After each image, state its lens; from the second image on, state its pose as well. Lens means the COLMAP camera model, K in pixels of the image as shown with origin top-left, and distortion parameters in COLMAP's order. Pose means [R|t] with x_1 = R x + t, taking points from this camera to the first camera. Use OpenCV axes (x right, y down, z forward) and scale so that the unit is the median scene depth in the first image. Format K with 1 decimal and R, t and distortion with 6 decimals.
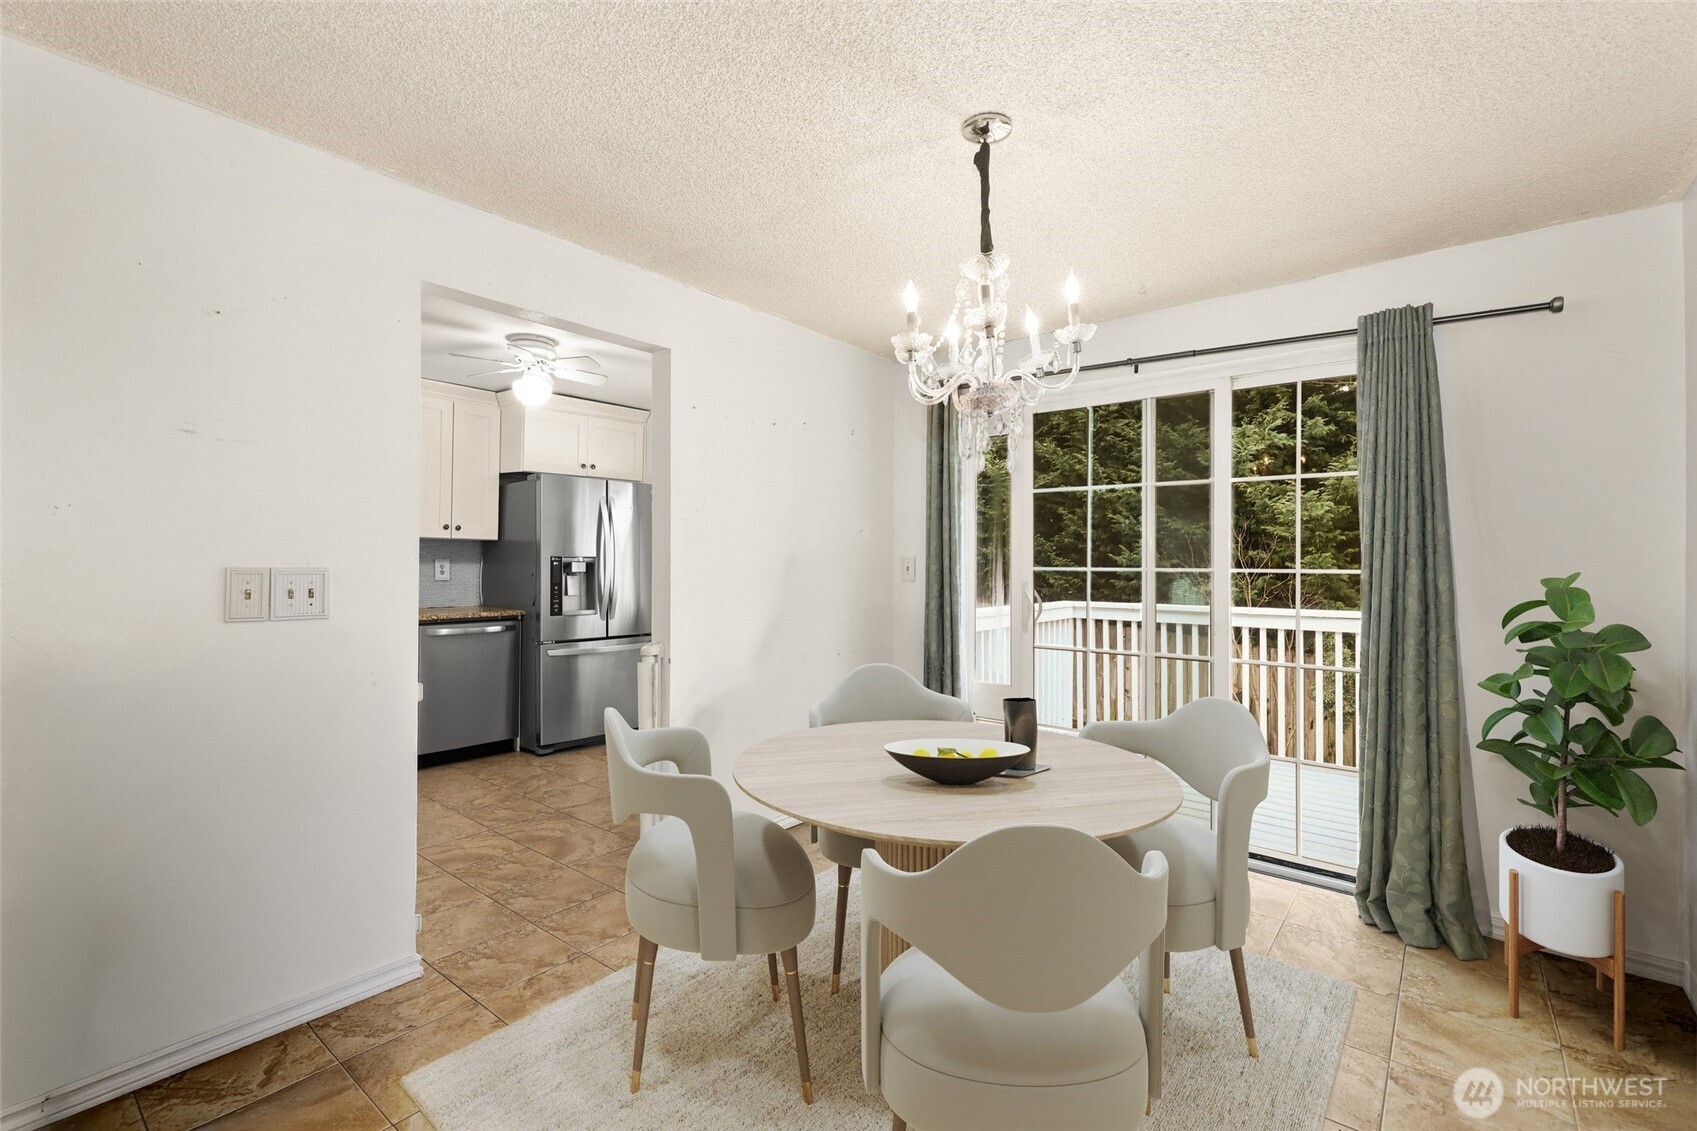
lens RADIAL K [[736.5, 0, 836.7], [0, 736.5, 560.9], [0, 0, 1]] dist [0.002728, 0.000840]
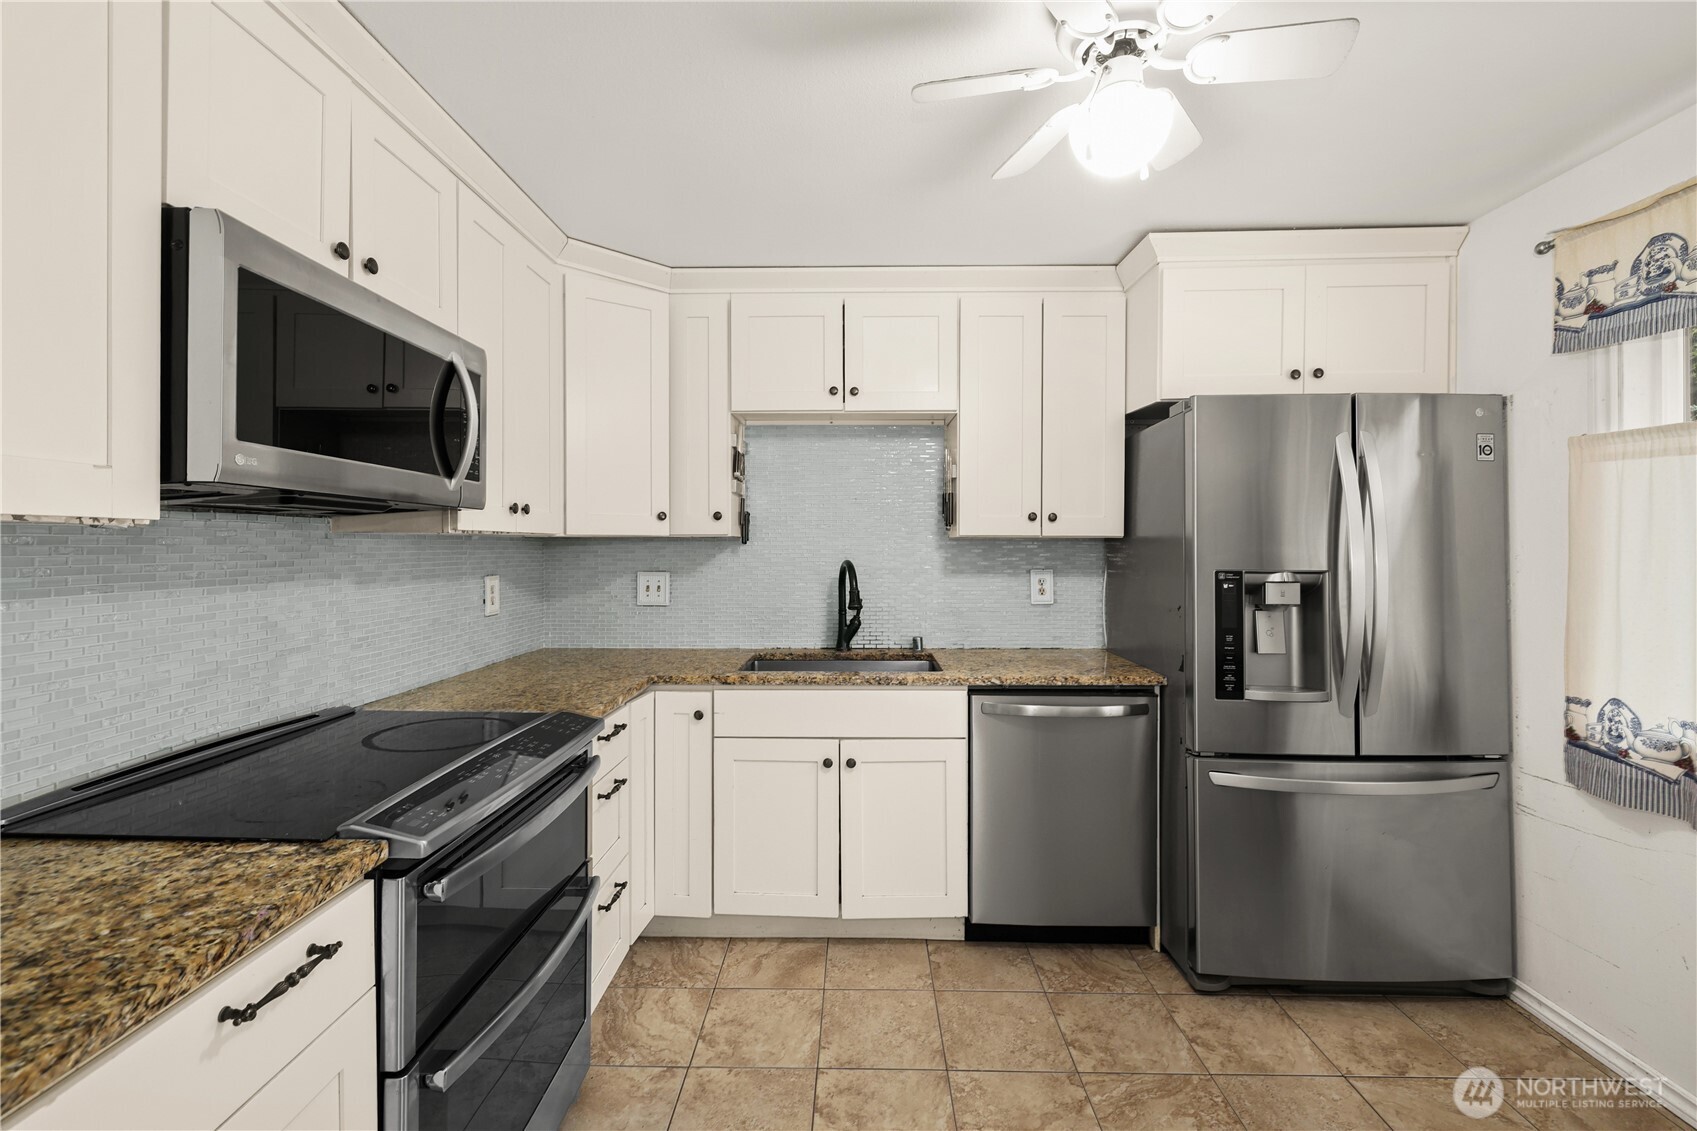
lens RADIAL K [[736.5, 0, 851.0], [0, 736.5, 547.0], [0, 0, 1]] dist [0.002728, 0.000840]
pose [[0.617448, -0.008024, -0.786571, -0.209980], [0.011395, 0.999934, -0.001256, -0.029895], [0.786529, -0.008187, 0.617499, 0.682272]]
